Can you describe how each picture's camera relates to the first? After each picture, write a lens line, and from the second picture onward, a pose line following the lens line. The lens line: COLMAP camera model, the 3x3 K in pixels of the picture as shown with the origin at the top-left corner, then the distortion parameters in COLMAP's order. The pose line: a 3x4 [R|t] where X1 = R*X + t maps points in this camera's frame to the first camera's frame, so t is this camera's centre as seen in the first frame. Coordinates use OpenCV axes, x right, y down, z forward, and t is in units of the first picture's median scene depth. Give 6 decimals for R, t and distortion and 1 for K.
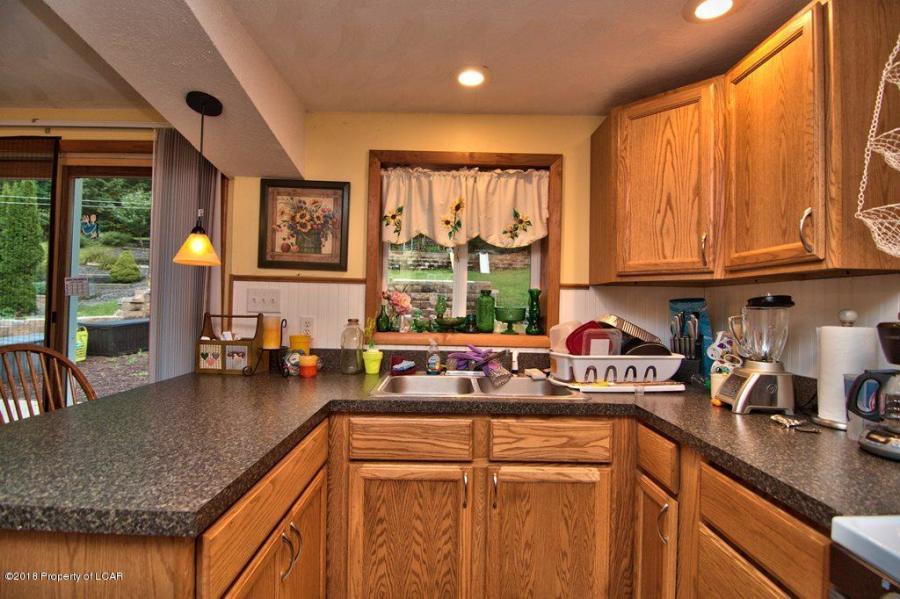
lens RADIAL K [[429.0, 0, 448.7], [0, 429.0, 301.3], [0, 0, 1]] dist [-0.008391, -0.008328]
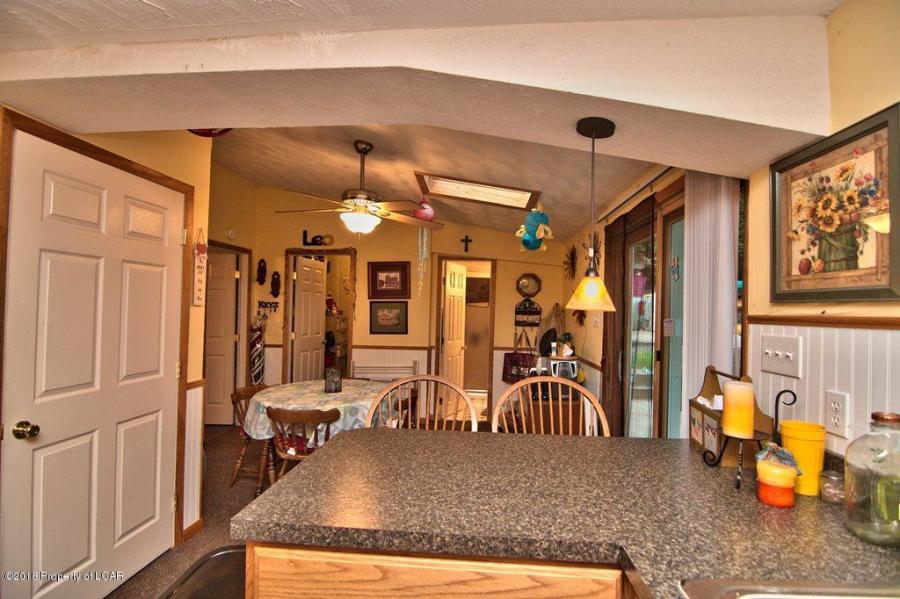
lens RADIAL K [[429.0, 0, 448.0], [0, 429.0, 305.8], [0, 0, 1]] dist [-0.008391, -0.008328]
pose [[-0.086367, -0.042227, -0.995368, 0.228909], [-0.011819, 0.999074, -0.041359, -0.042843], [0.996193, 0.008192, -0.086786, 0.570396]]
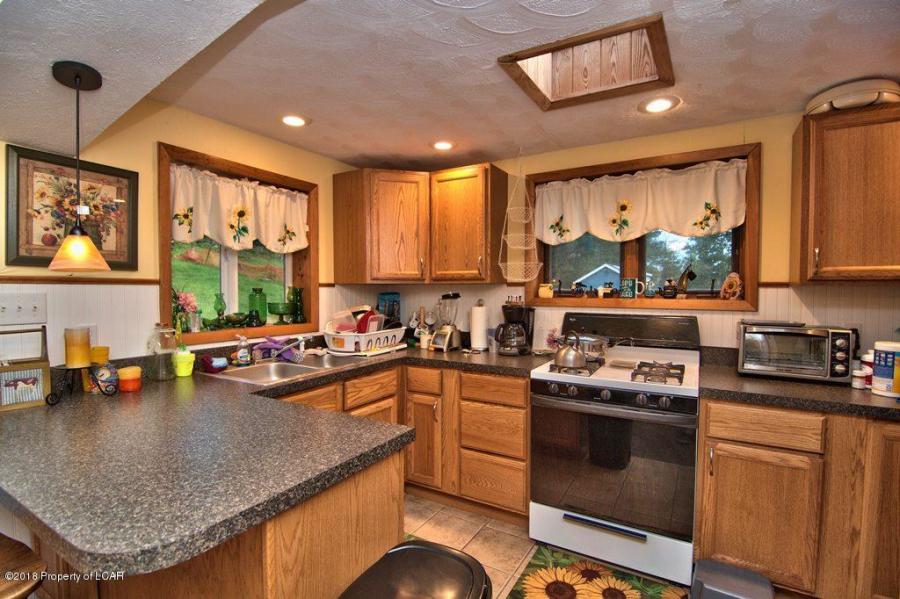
lens RADIAL K [[429.0, 0, 448.4], [0, 429.0, 303.3], [0, 0, 1]] dist [-0.008391, -0.008328]
pose [[0.513562, -0.048477, 0.856682, -0.674557], [0.000329, 0.998414, 0.056299, -0.052830], [-0.858053, -0.028631, 0.512763, -0.028807]]
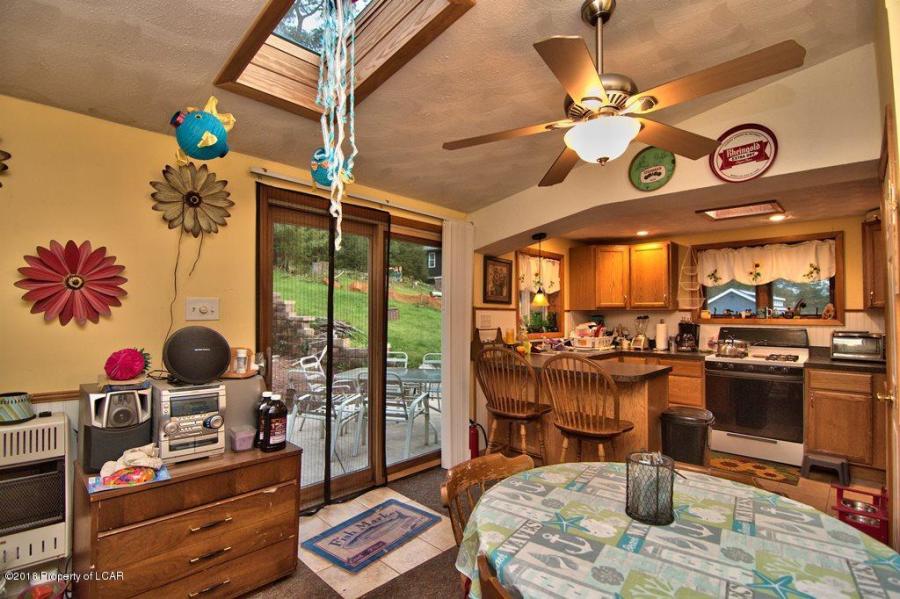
lens RADIAL K [[429.0, 0, 449.0], [0, 429.0, 304.7], [0, 0, 1]] dist [-0.008391, -0.008328]
pose [[0.694682, -0.003434, 0.719308, -1.876239], [0.004487, 0.999990, 0.000440, -0.072989], [-0.719303, 0.002922, 0.694691, -0.182483]]
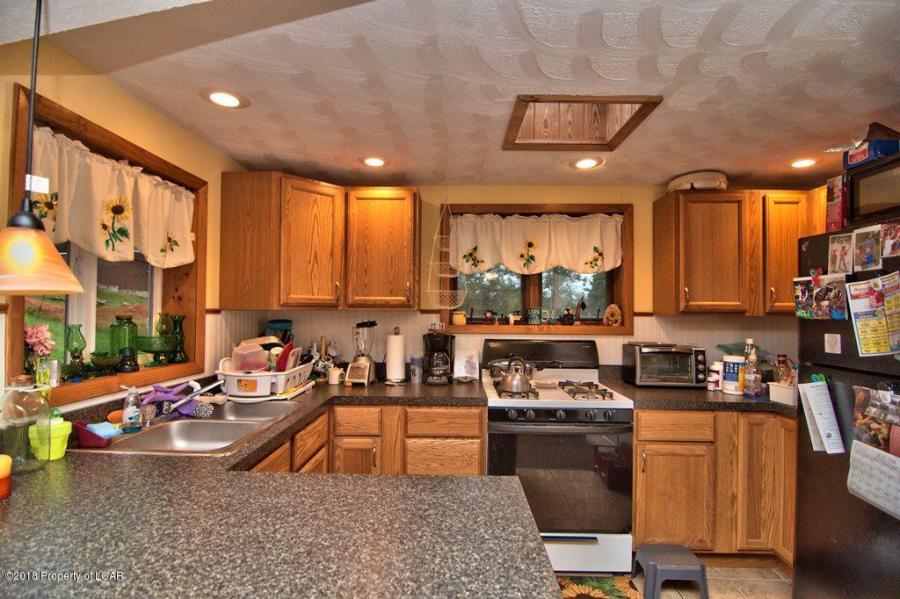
lens RADIAL K [[429.0, 0, 447.9], [0, 429.0, 302.5], [0, 0, 1]] dist [-0.008391, -0.008328]
pose [[0.026920, 0.002528, 0.999634, -0.739610], [-0.016663, 0.999859, -0.002080, -0.063156], [-0.999499, -0.016601, 0.026959, 0.395512]]
